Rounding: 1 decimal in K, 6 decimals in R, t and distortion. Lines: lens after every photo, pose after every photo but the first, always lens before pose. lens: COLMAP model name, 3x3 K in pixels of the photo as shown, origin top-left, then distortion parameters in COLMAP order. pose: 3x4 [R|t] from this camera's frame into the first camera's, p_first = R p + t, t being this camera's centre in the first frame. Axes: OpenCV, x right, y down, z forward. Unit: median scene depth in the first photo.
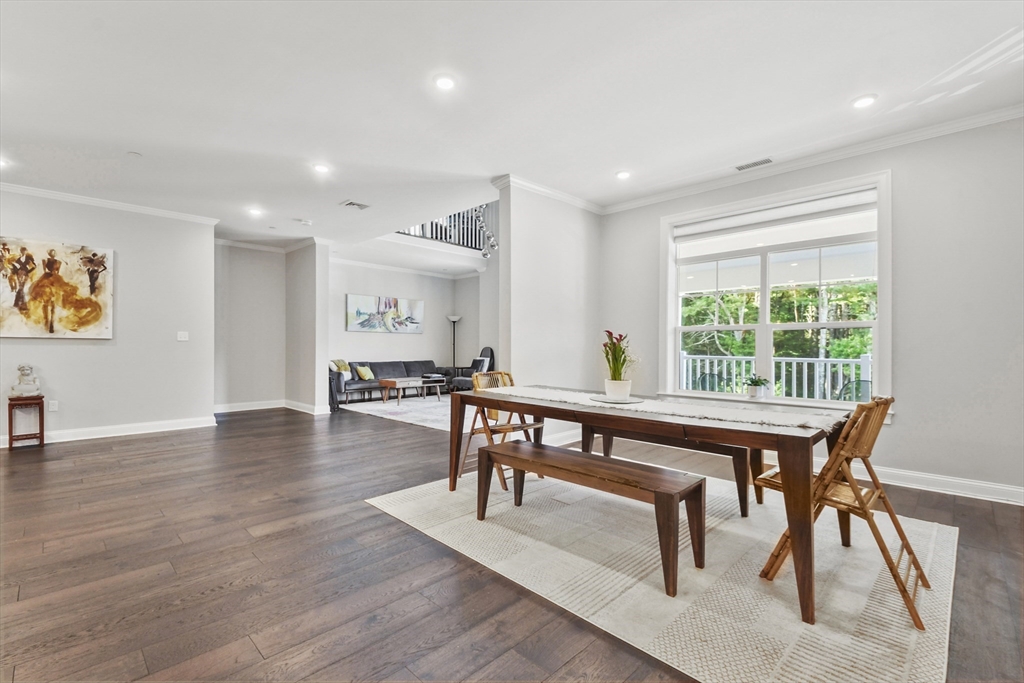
lens RADIAL K [[450.8, 0, 509.0], [0, 450.8, 346.2], [0, 0, 1]] dist [0.026889, -0.013309]
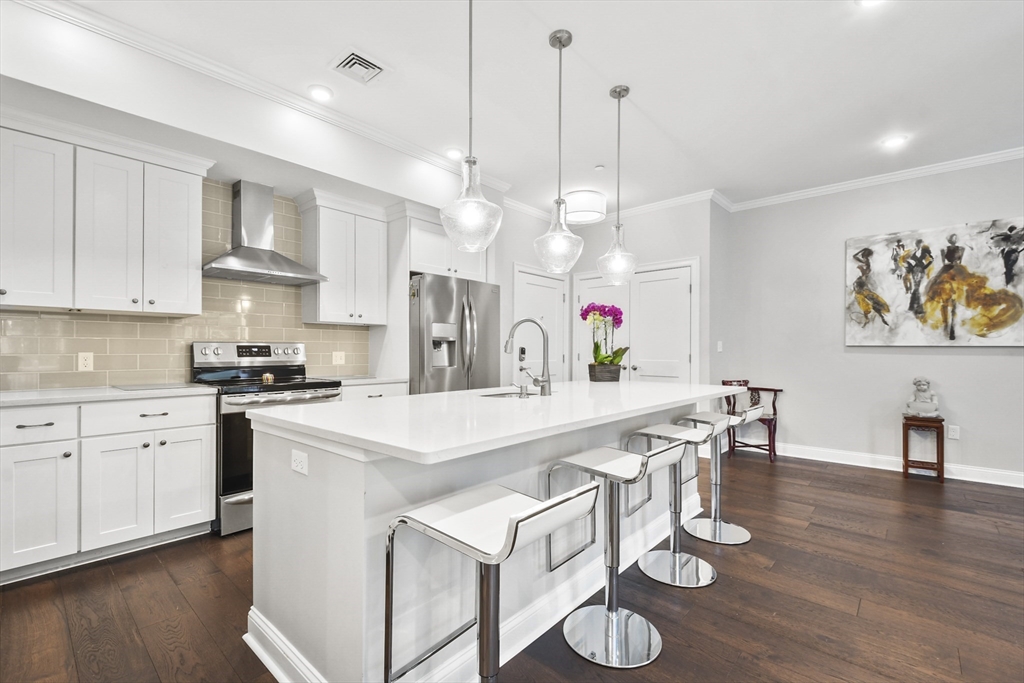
lens RADIAL K [[442.5, 0, 509.5], [0, 442.5, 349.9], [0, 0, 1]] dist [0.027894, -0.013740]
pose [[0.048611, -0.003181, -0.998813, -0.262260], [-0.003225, 0.999989, -0.003341, -0.006641], [0.998813, 0.003383, 0.048601, 0.196183]]
